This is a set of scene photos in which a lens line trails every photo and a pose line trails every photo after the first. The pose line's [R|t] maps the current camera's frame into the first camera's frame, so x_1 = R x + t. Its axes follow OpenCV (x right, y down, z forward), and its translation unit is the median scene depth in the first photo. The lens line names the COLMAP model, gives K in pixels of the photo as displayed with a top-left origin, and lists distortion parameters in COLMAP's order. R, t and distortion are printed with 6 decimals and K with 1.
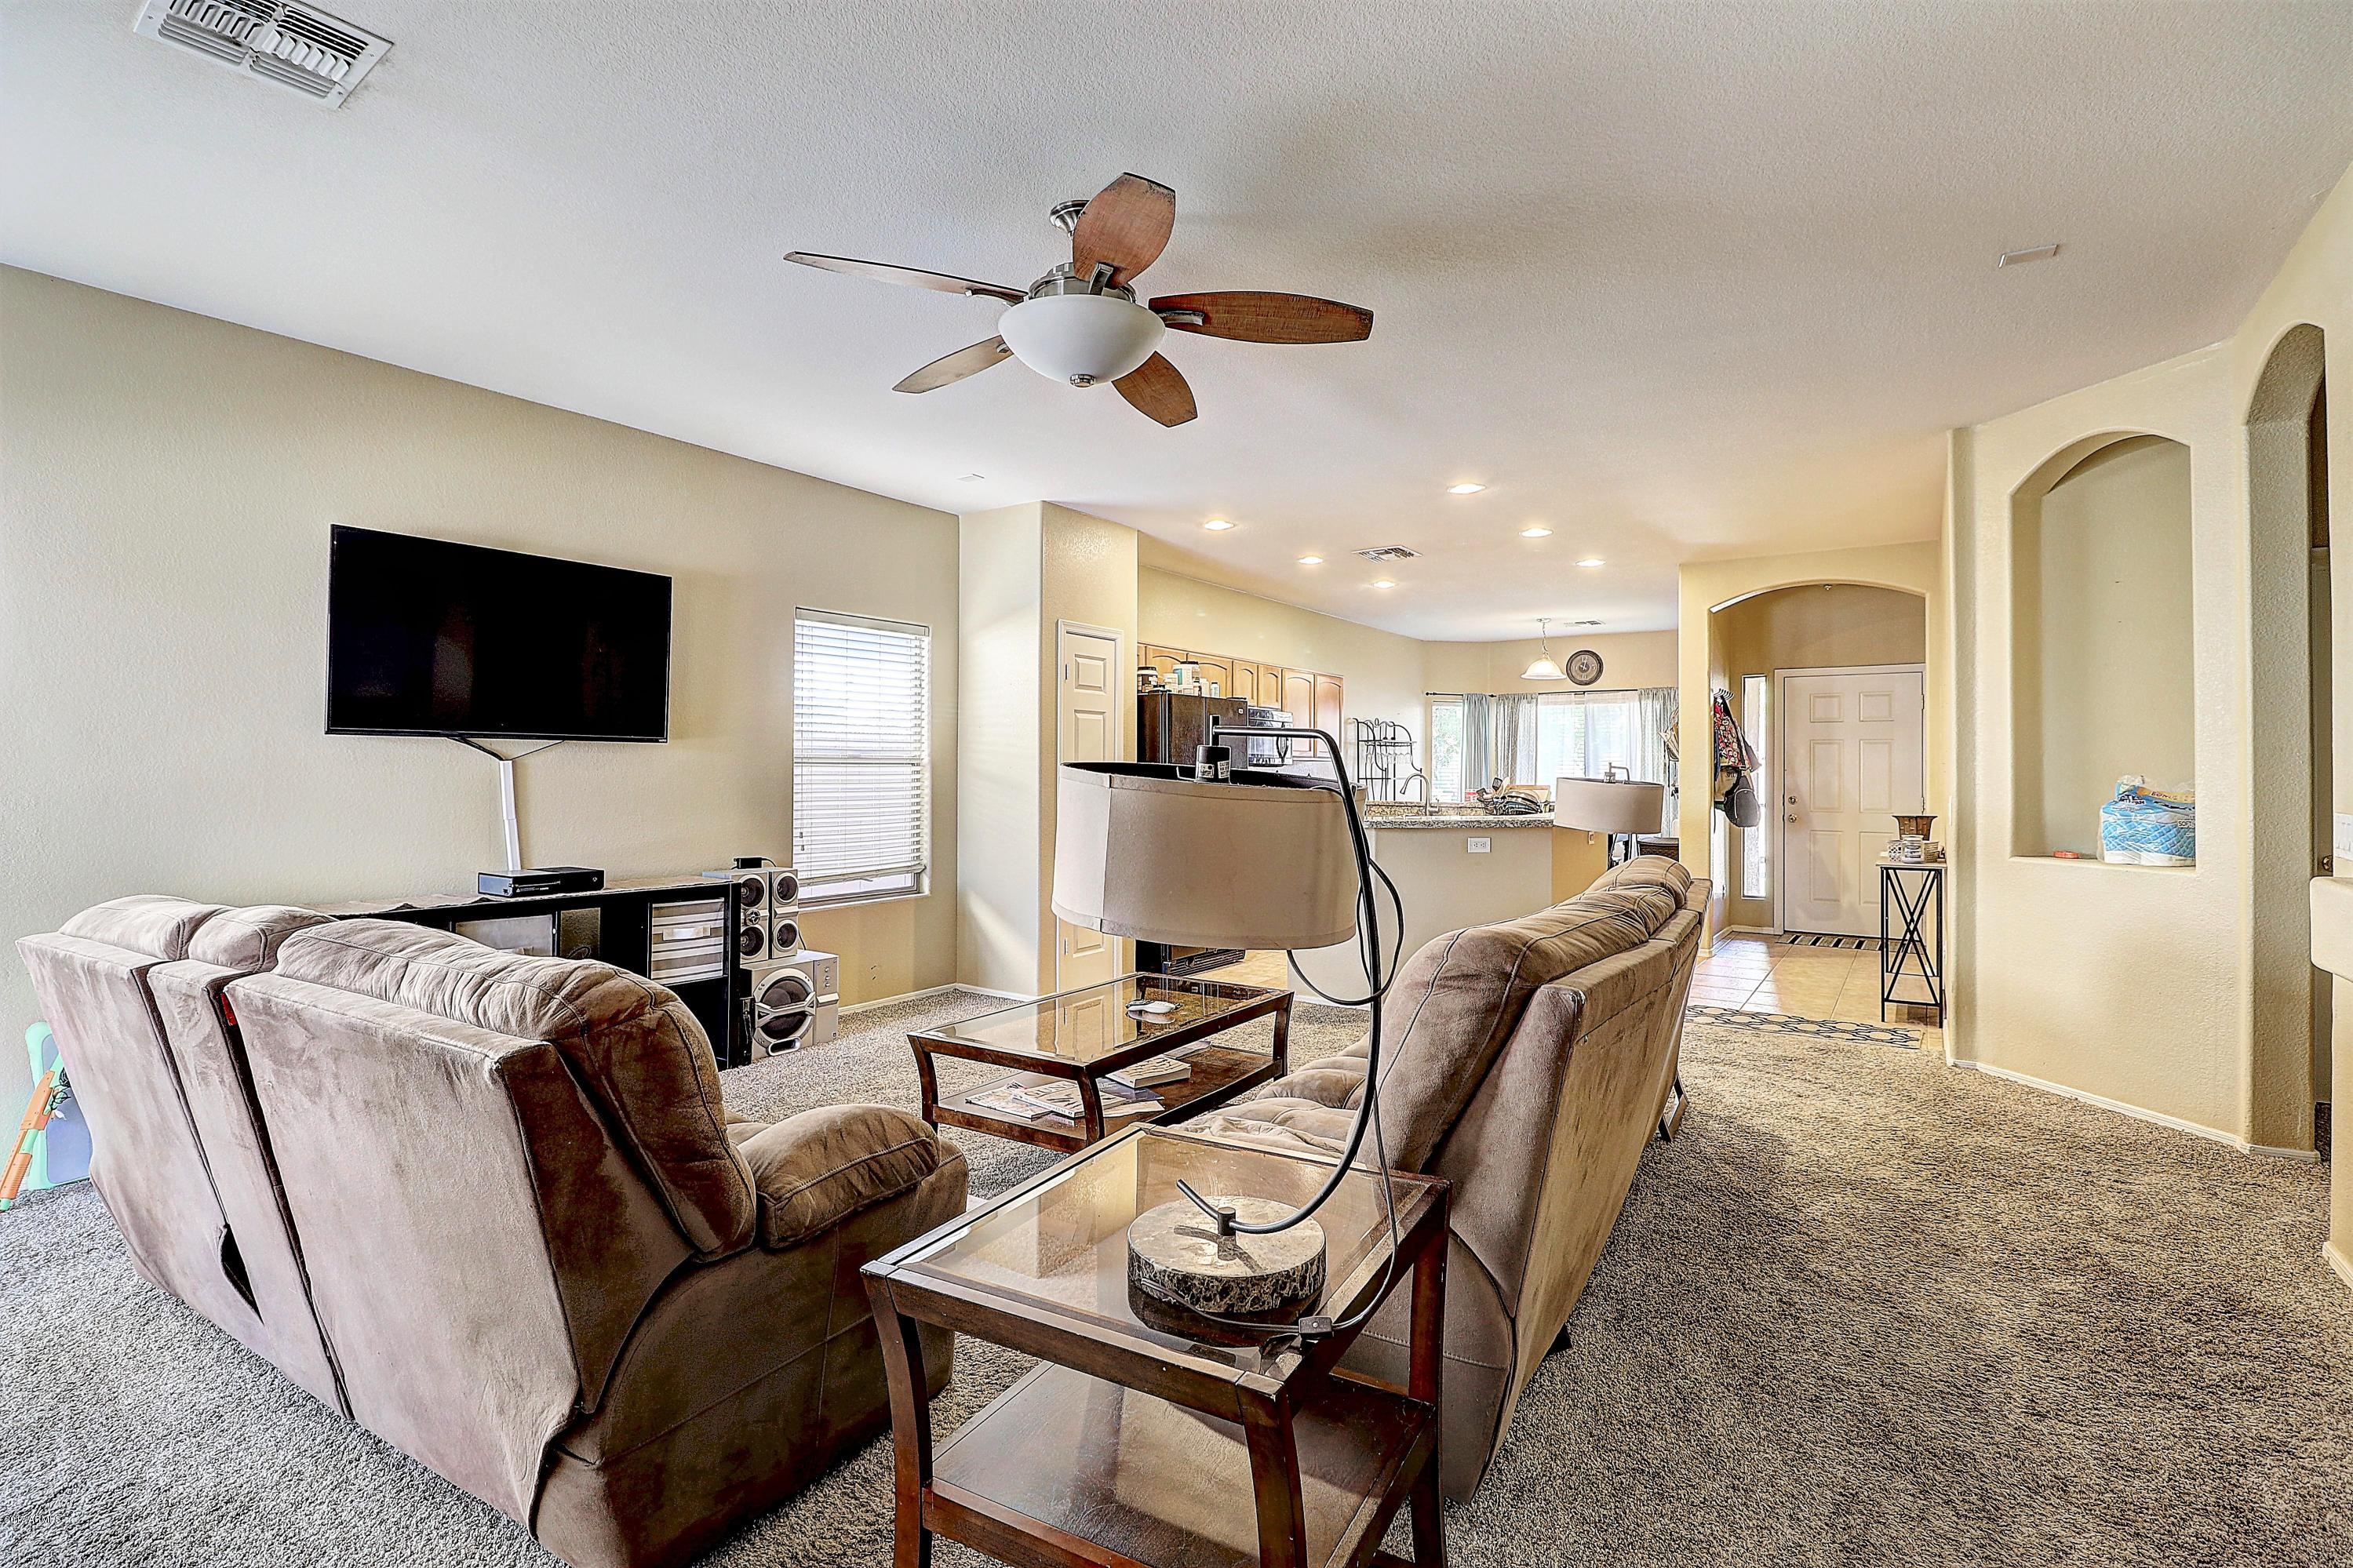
lens RADIAL K [[1088.7, 0, 1164.8], [0, 1088.7, 772.2], [0, 0, 1]] dist [-0.009531, -0.005751]
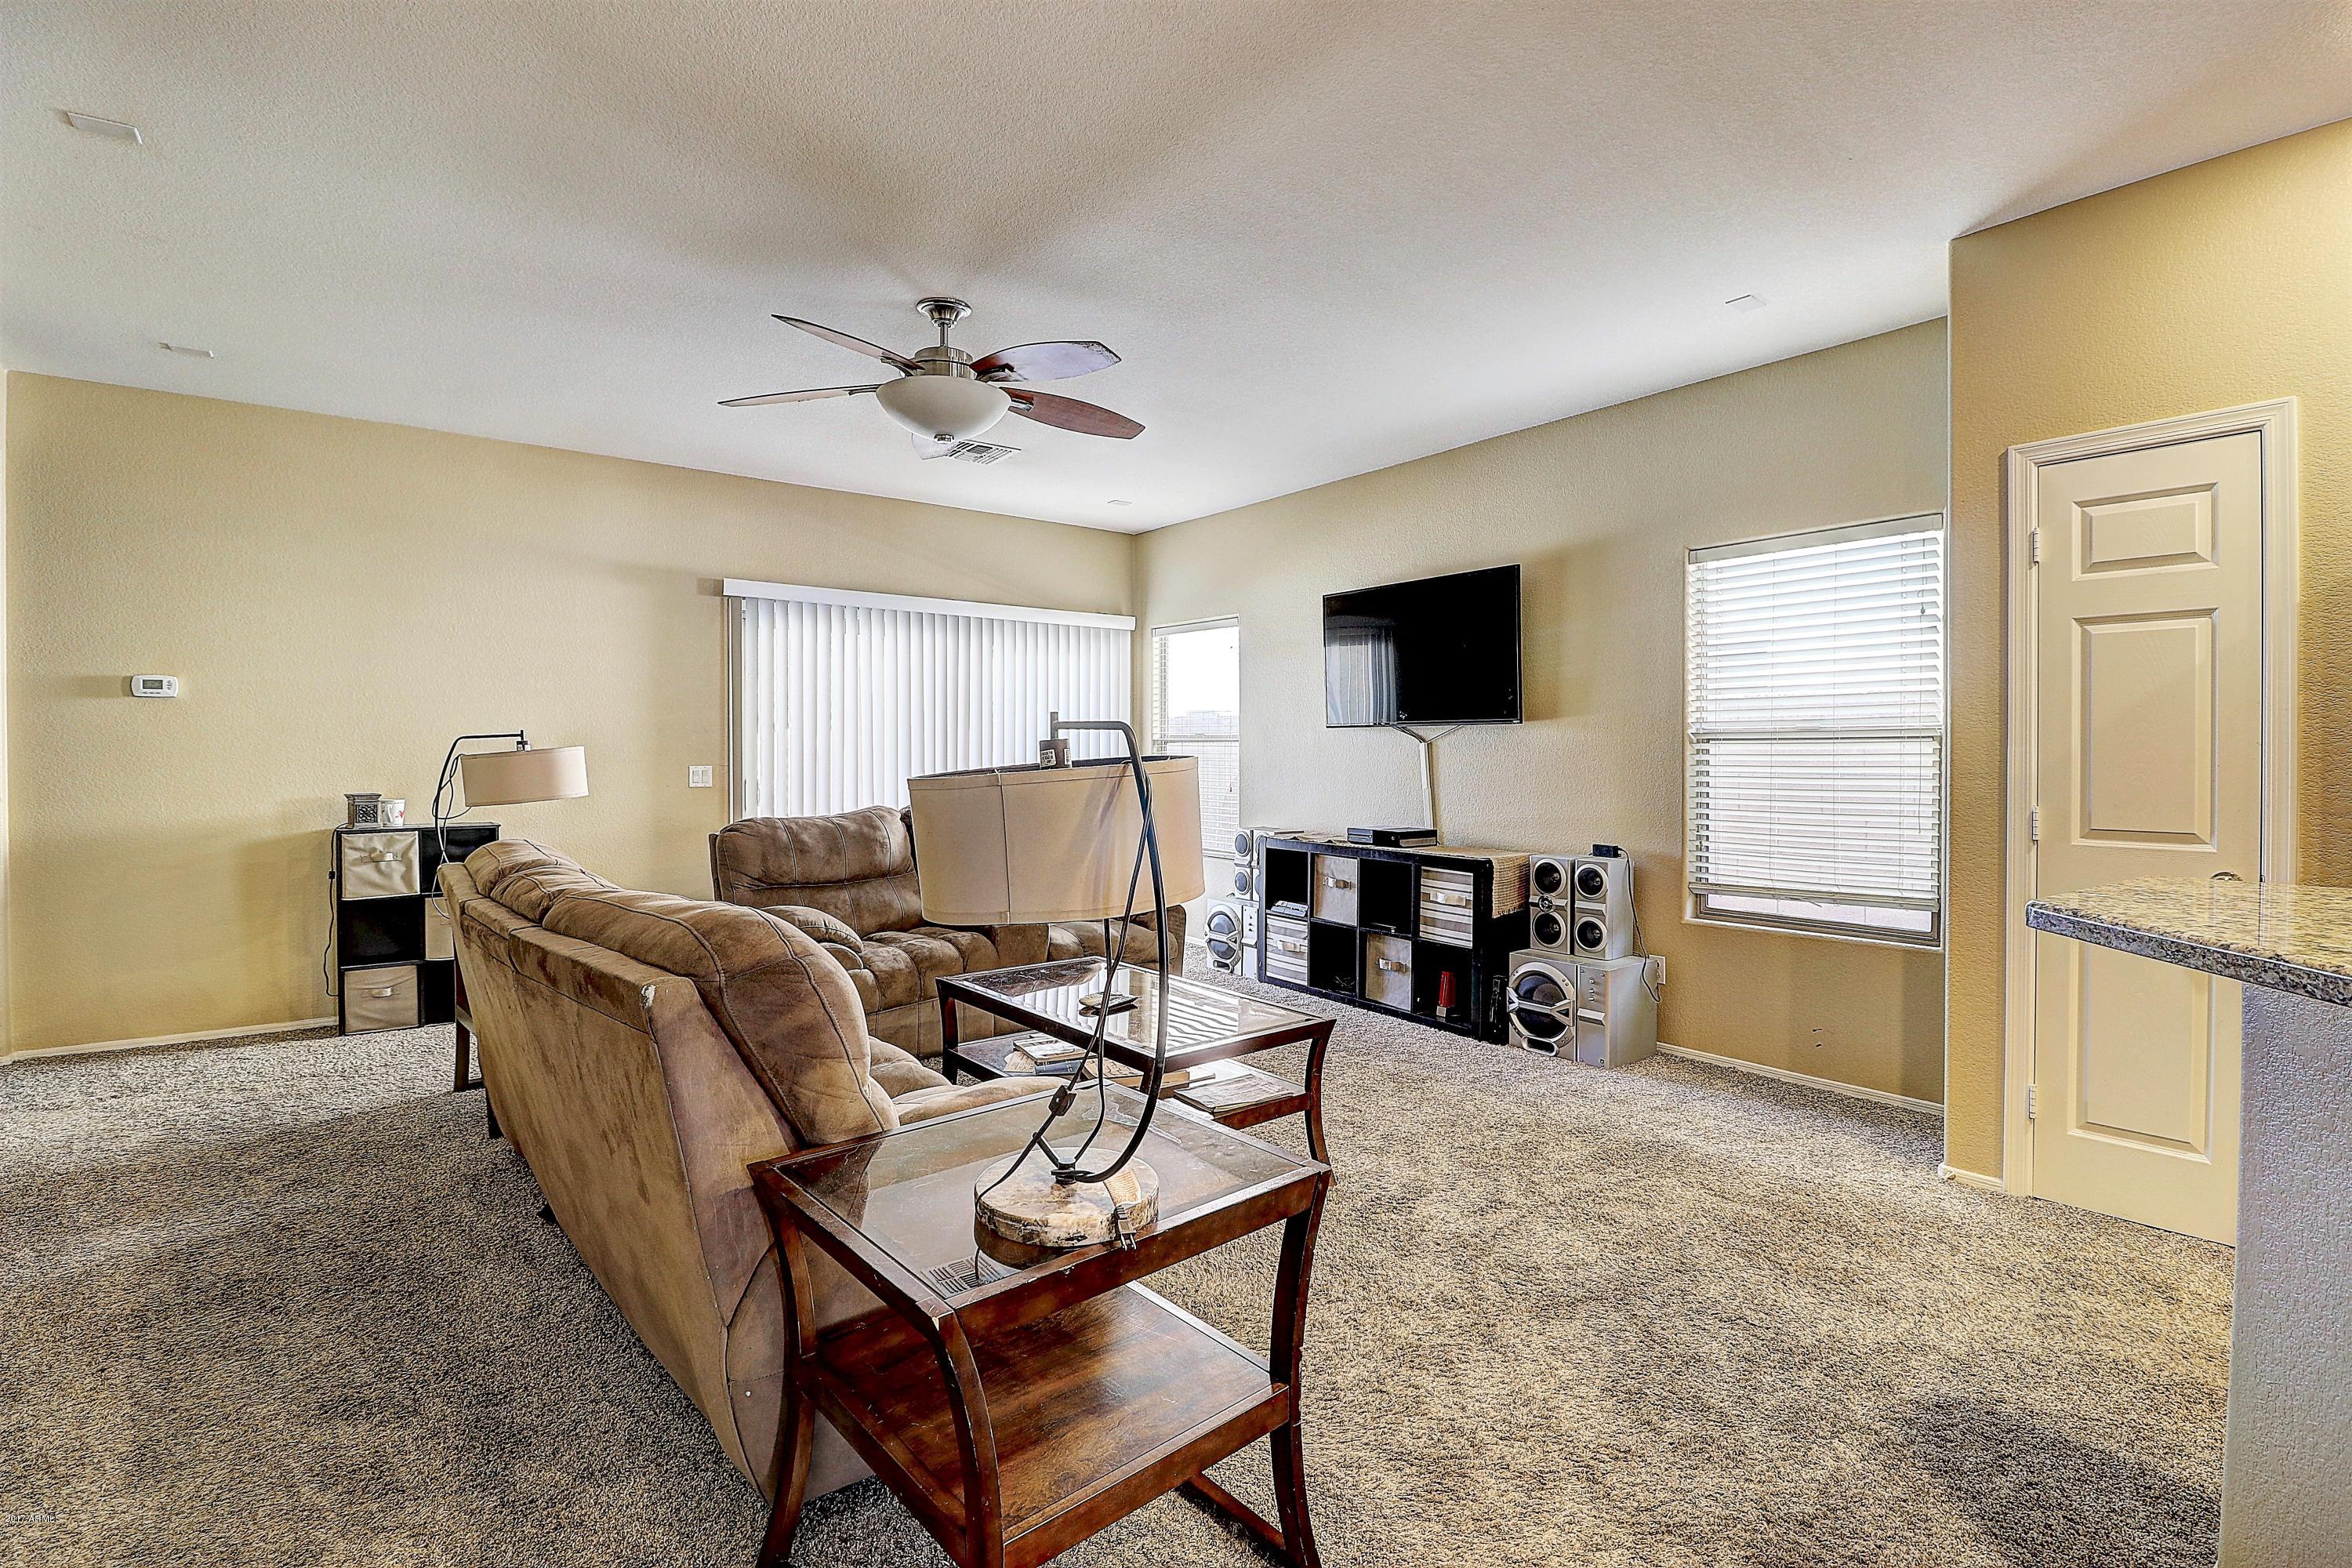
lens RADIAL K [[1088.4, 0, 1172.6], [0, 1088.4, 769.4], [0, 0, 1]] dist [-0.009531, -0.005751]
pose [[-0.306545, 0.012430, -0.951775, 0.380449], [-0.001123, 0.999909, 0.013420, 0.002176], [0.951856, 0.005182, -0.306503, 0.596763]]
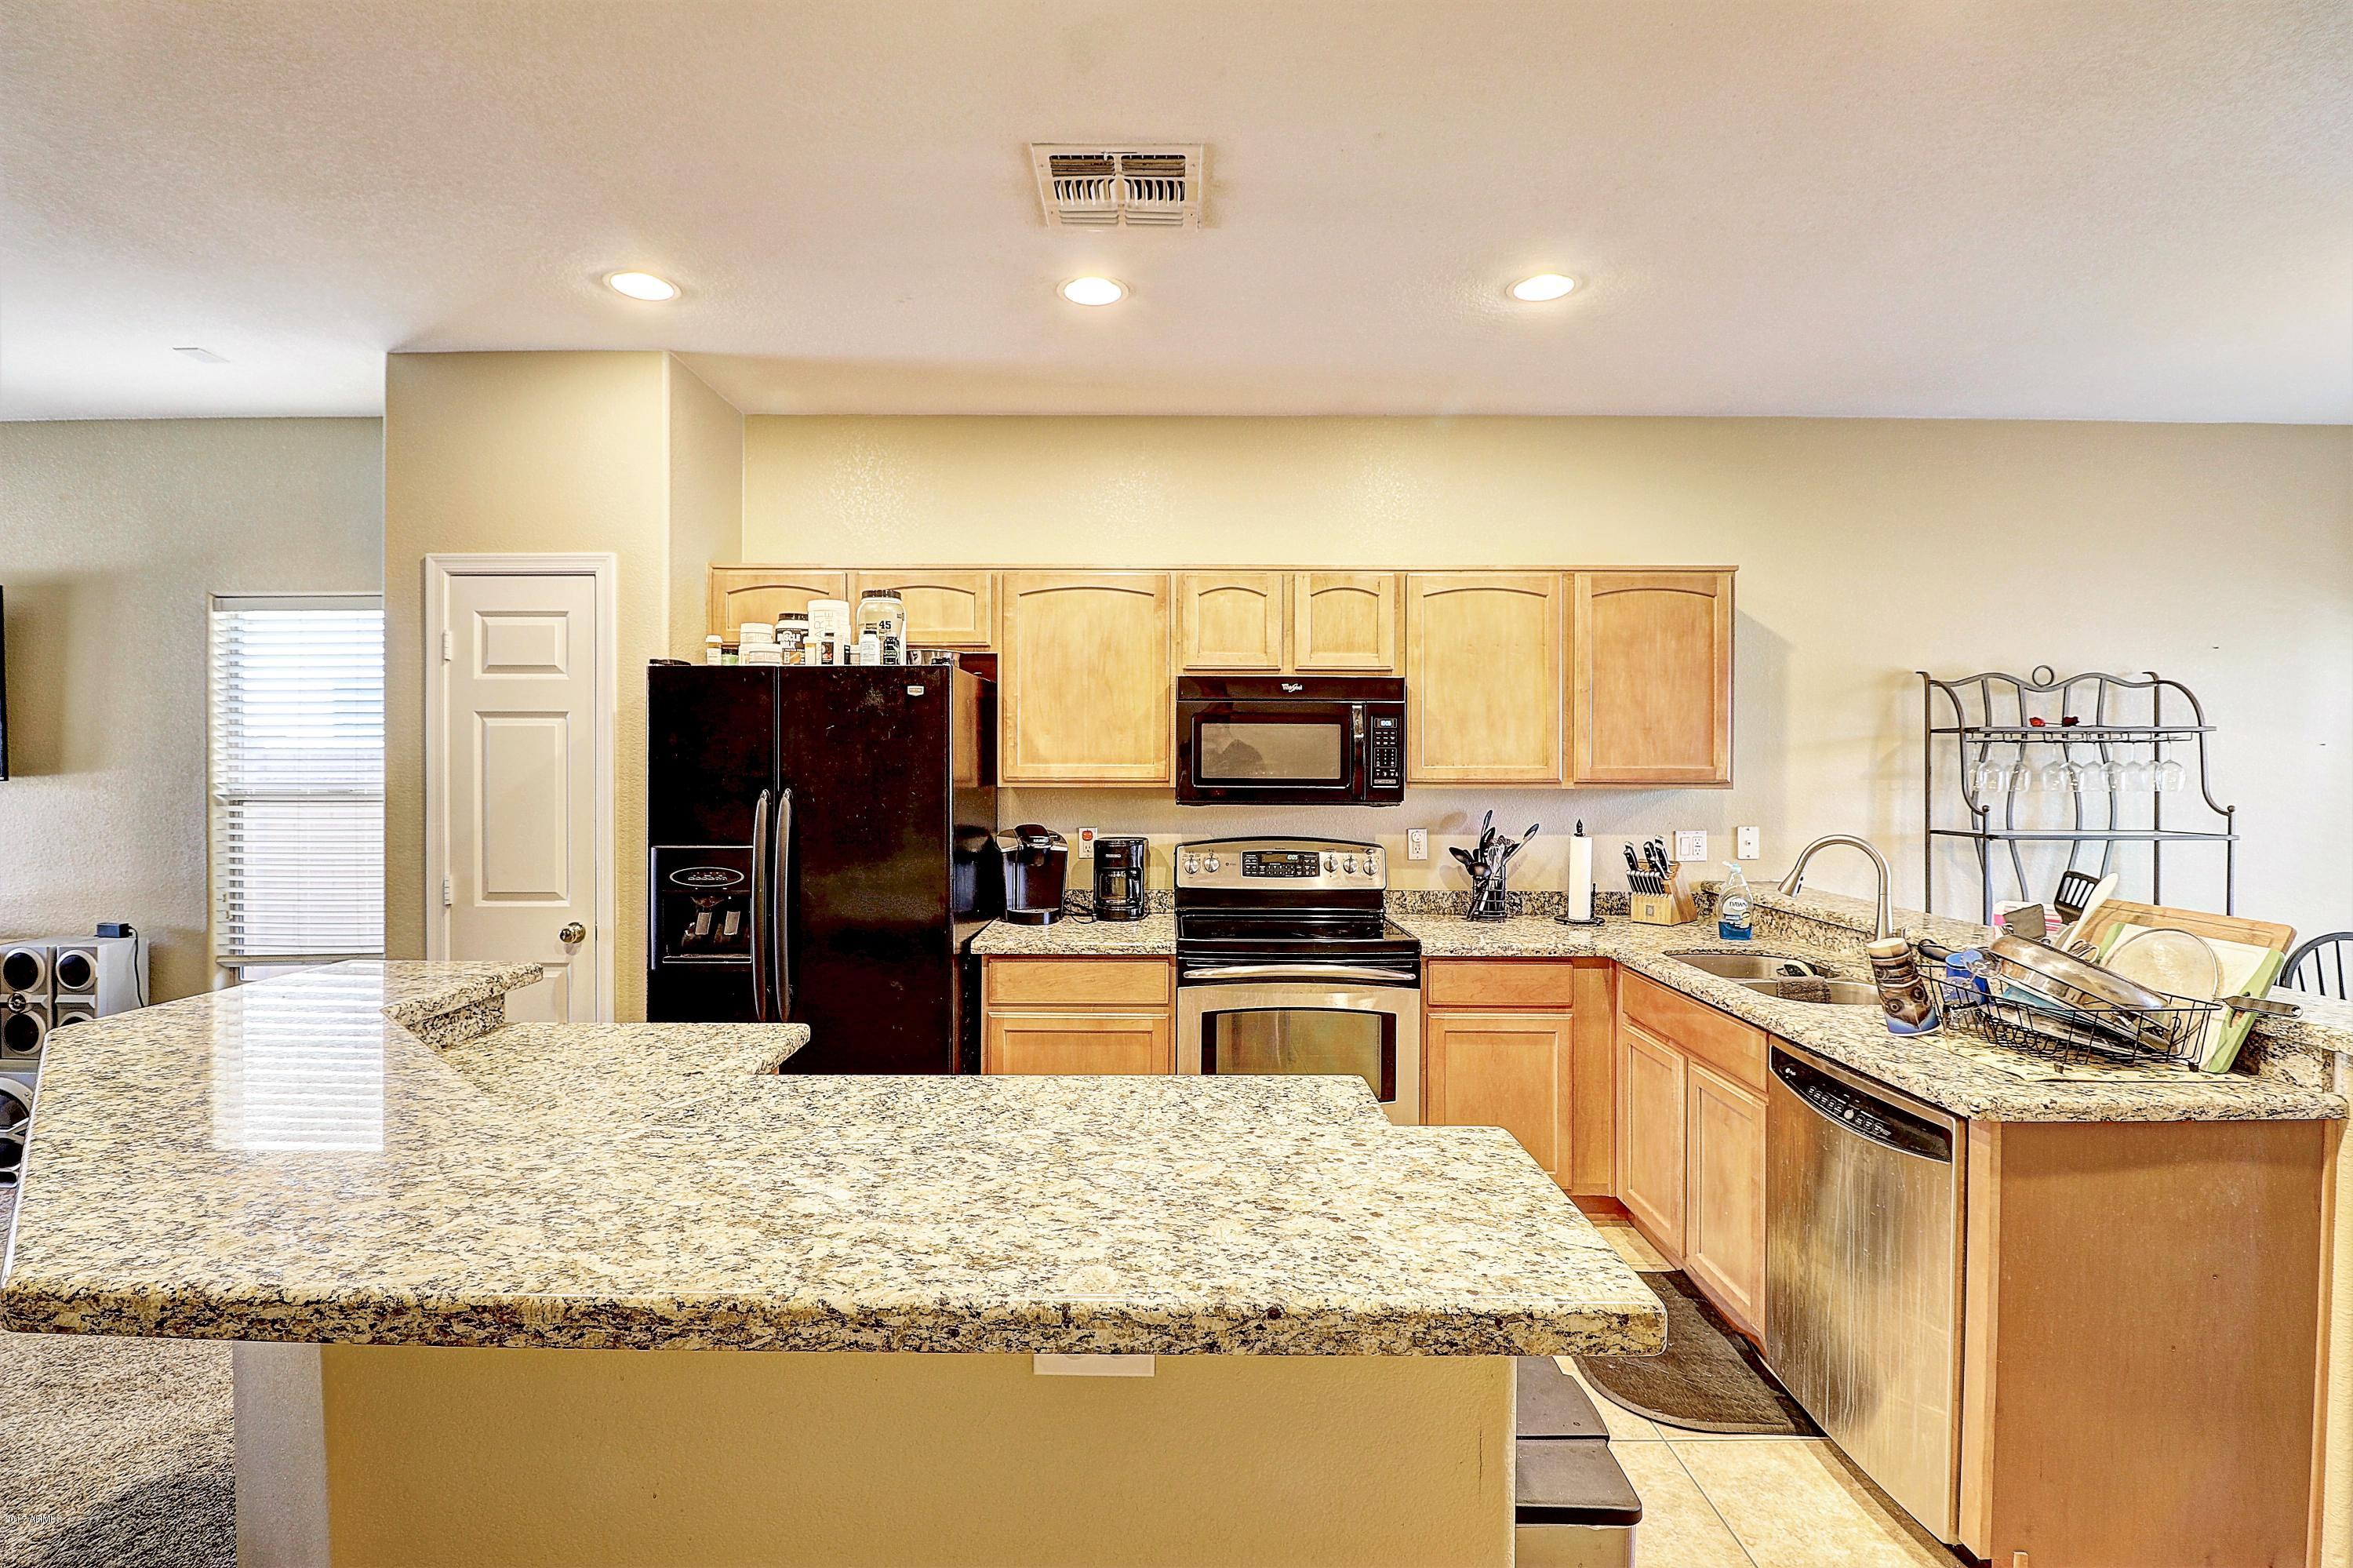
lens RADIAL K [[1088.9, 0, 1174.6], [0, 1088.9, 766.5], [0, 0, 1]] dist [-0.009531, -0.005751]
pose [[0.573436, 0.004685, -0.819237, 0.445729], [0.000609, 0.999981, 0.006146, -0.025463], [0.819250, -0.004023, 0.573422, 0.757398]]
